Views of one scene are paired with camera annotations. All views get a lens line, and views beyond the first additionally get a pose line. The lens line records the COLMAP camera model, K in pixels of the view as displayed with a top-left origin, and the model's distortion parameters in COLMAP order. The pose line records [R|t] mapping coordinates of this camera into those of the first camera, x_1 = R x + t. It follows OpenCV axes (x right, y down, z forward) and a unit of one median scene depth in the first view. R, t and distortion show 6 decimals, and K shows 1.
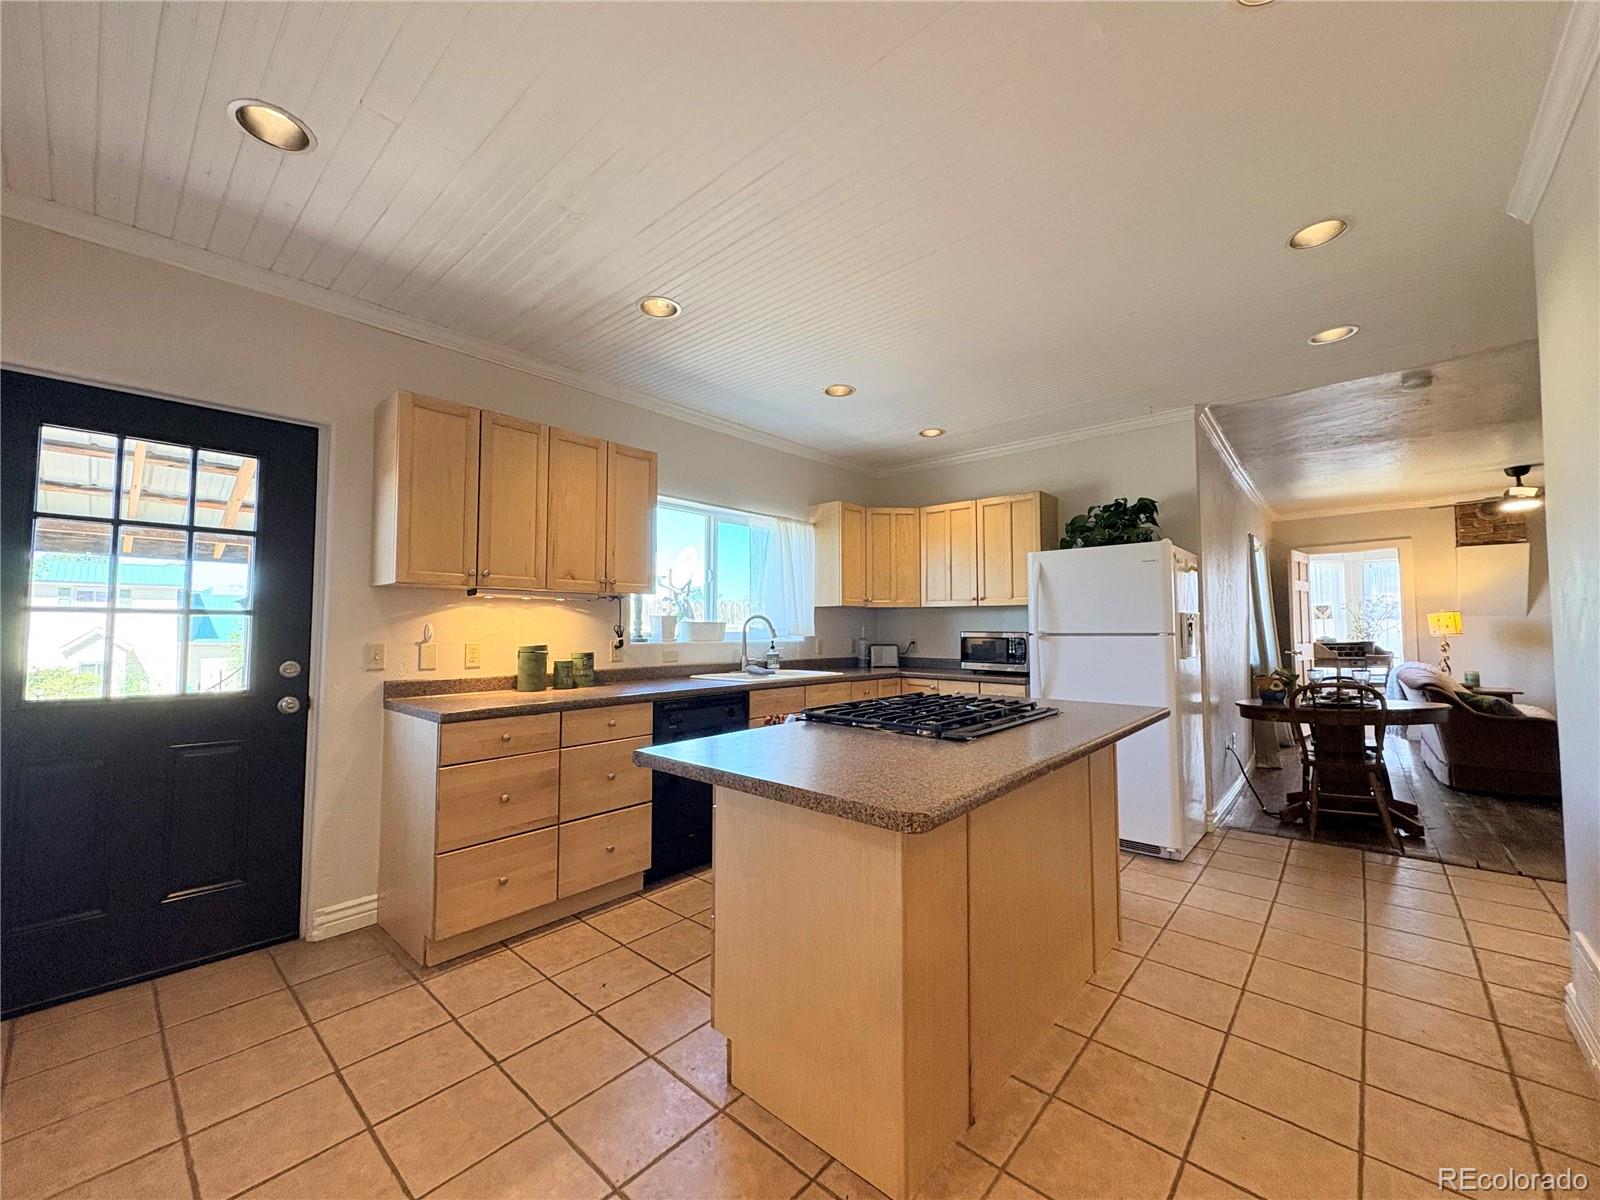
lens RADIAL K [[631.4, 0, 800.0], [0, 631.4, 600.0], [0, 0, 1]] dist [-0.001596, 0.000107]
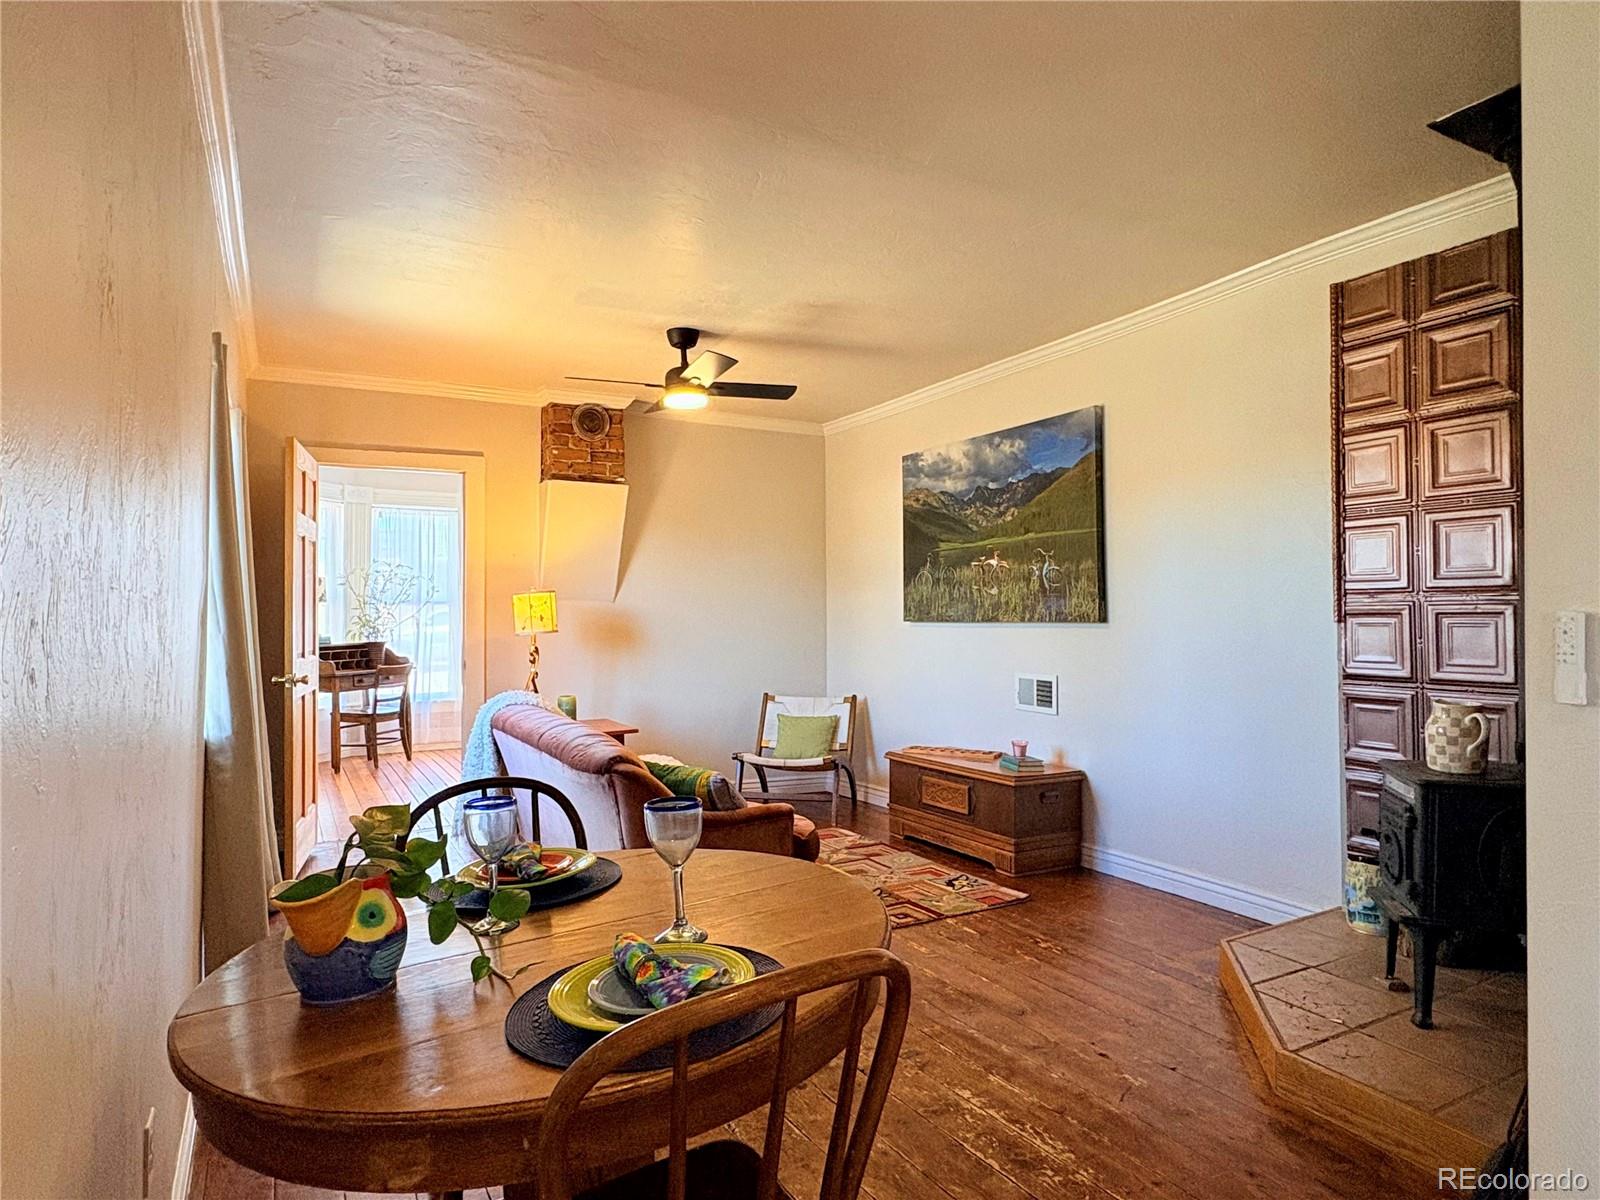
lens RADIAL K [[926.1, 0, 800.0], [0, 926.1, 600.0], [0, 0, 1]] dist [-0.006327, -0.002039]
pose [[0.340383, 0.013130, 0.940195, 0.336328], [-0.039621, 0.999215, 0.000390, 0.016393], [-0.939452, -0.037384, 0.340636, 0.501385]]
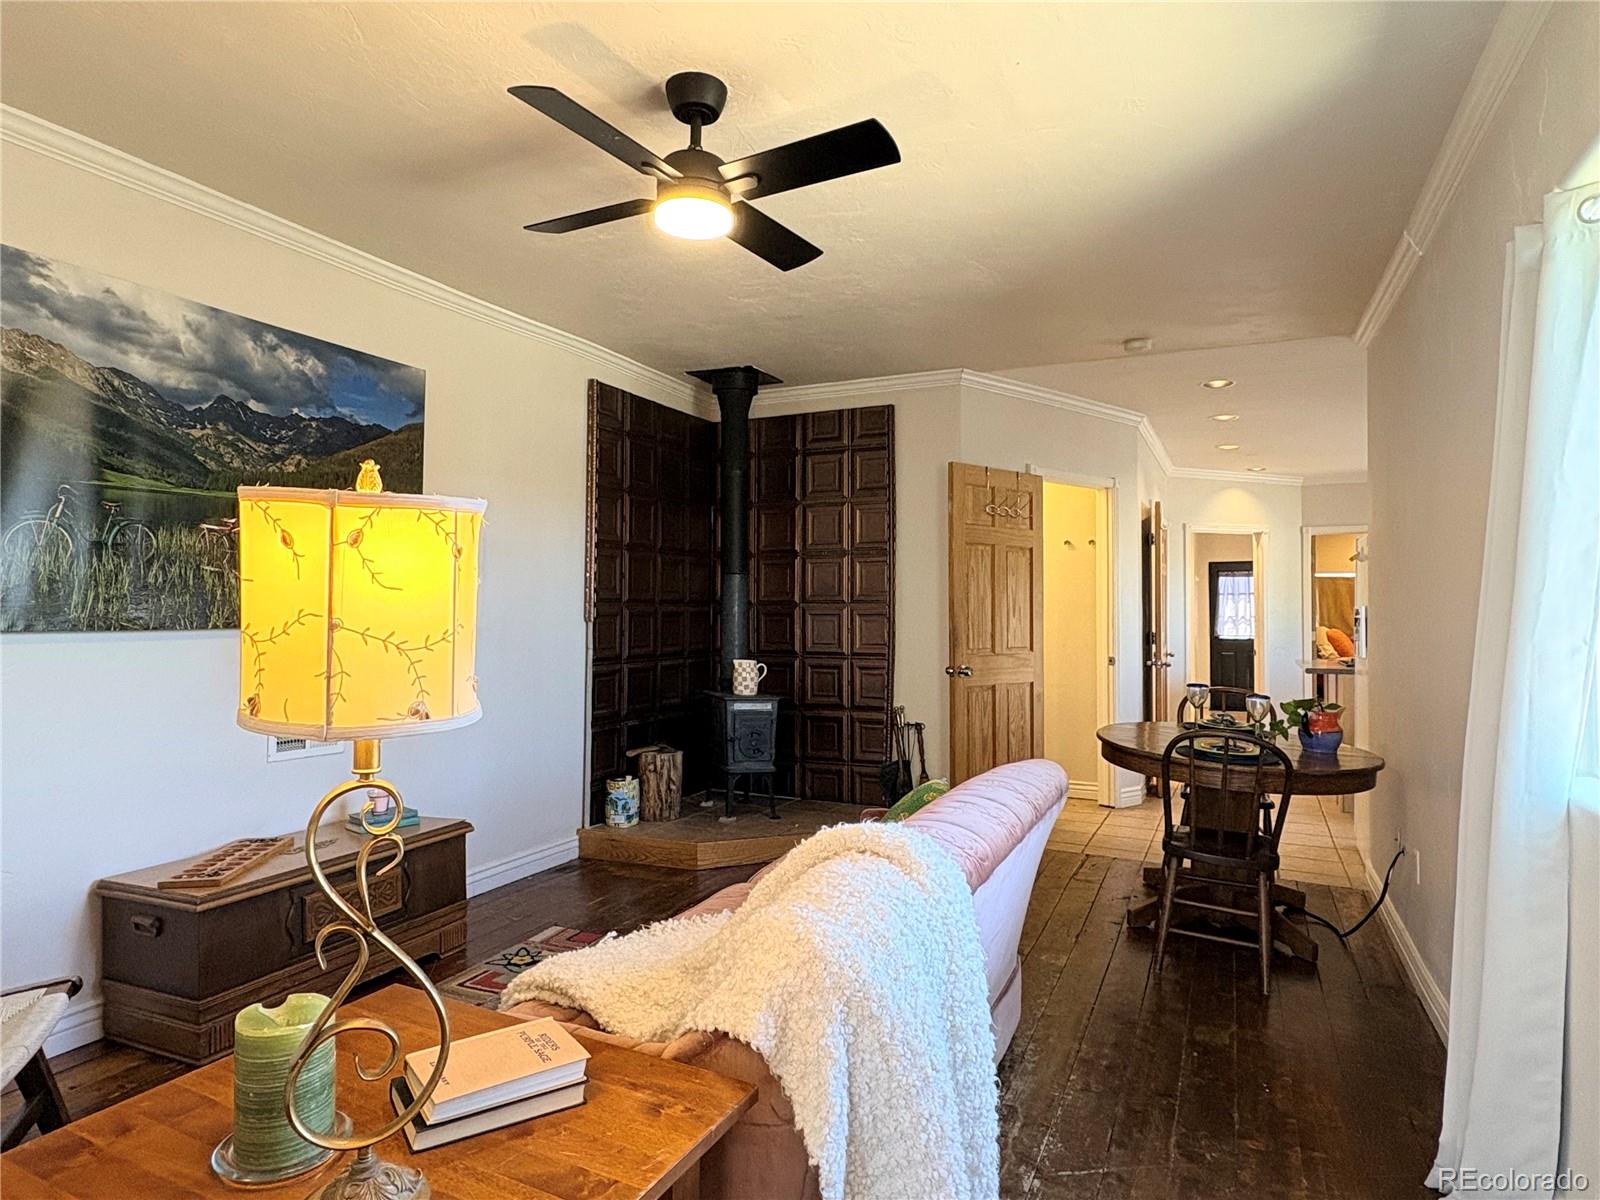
lens RADIAL K [[926.1, 0, 800.0], [0, 926.1, 600.0], [0, 0, 1]] dist [-0.006327, -0.002039]
pose [[-0.960958, -0.010166, -0.276507, 0.979158], [0.006169, 0.998289, -0.058143, 0.043550], [0.276625, -0.057579, -0.959252, 1.145051]]
